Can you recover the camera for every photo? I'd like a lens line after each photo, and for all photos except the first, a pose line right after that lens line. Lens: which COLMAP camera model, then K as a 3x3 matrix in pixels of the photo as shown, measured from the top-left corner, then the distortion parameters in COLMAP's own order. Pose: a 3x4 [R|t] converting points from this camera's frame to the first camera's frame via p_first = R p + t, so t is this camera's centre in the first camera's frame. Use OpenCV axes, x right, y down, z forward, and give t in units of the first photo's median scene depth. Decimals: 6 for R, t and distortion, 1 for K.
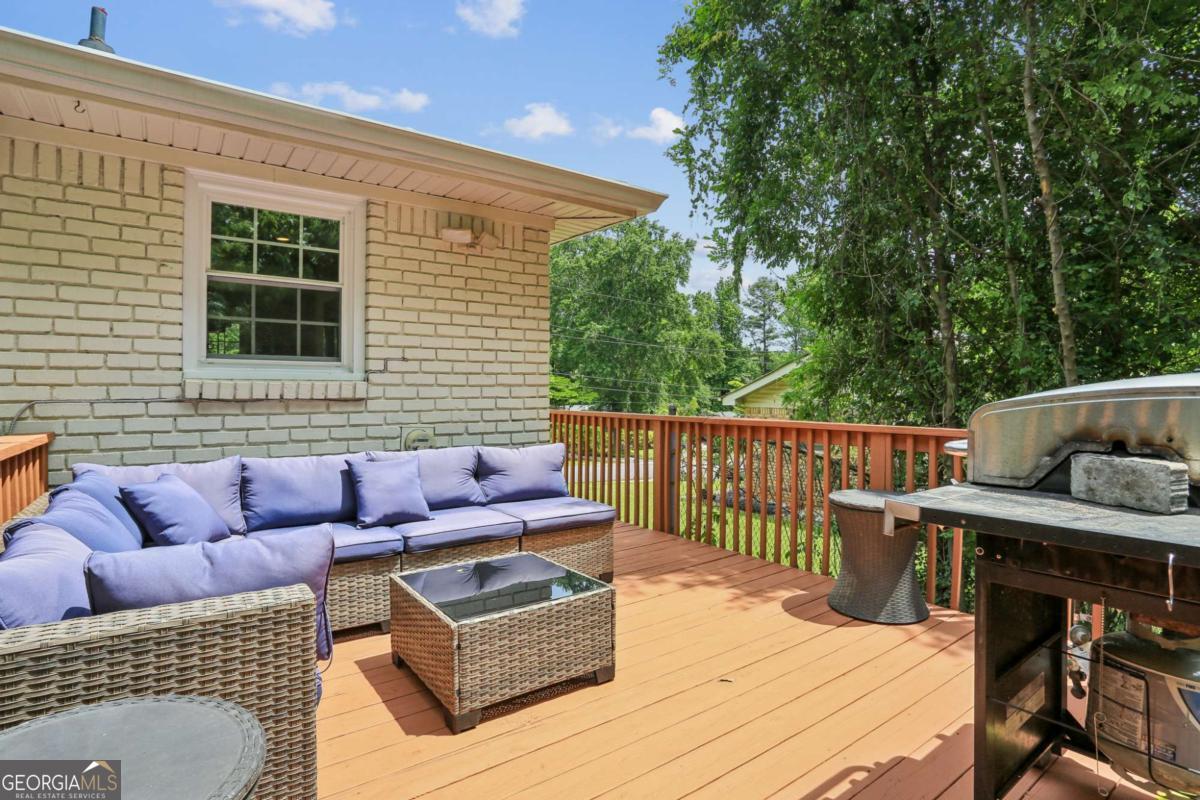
lens RADIAL K [[602.8, 0, 600.8], [0, 602.8, 395.8], [0, 0, 1]] dist [-0.021077, -0.000613]
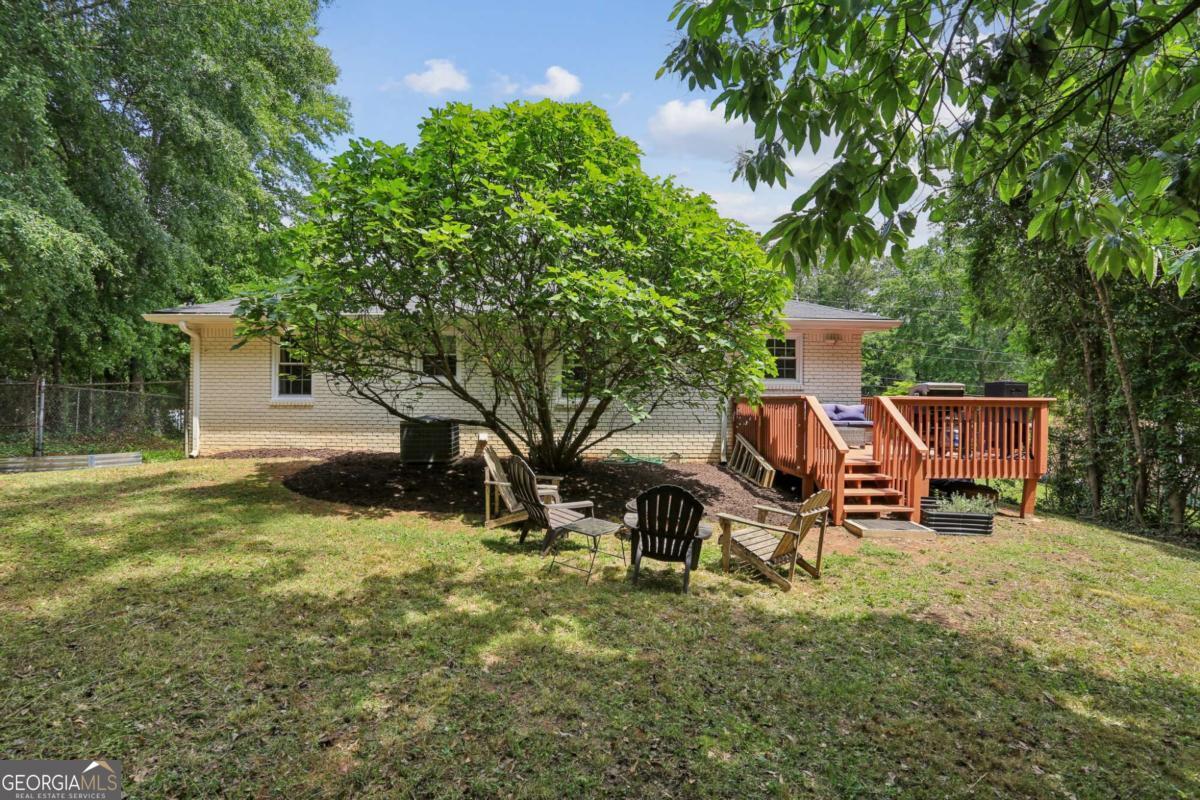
lens RADIAL K [[602.8, 0, 600.4], [0, 602.8, 397.6], [0, 0, 1]] dist [-0.021077, -0.000613]
pose [[0.836256, 0.002941, -0.548332, 0.527926], [-0.009365, 0.999916, -0.008921, 0.091899], [0.548260, 0.012595, 0.836213, -2.482290]]
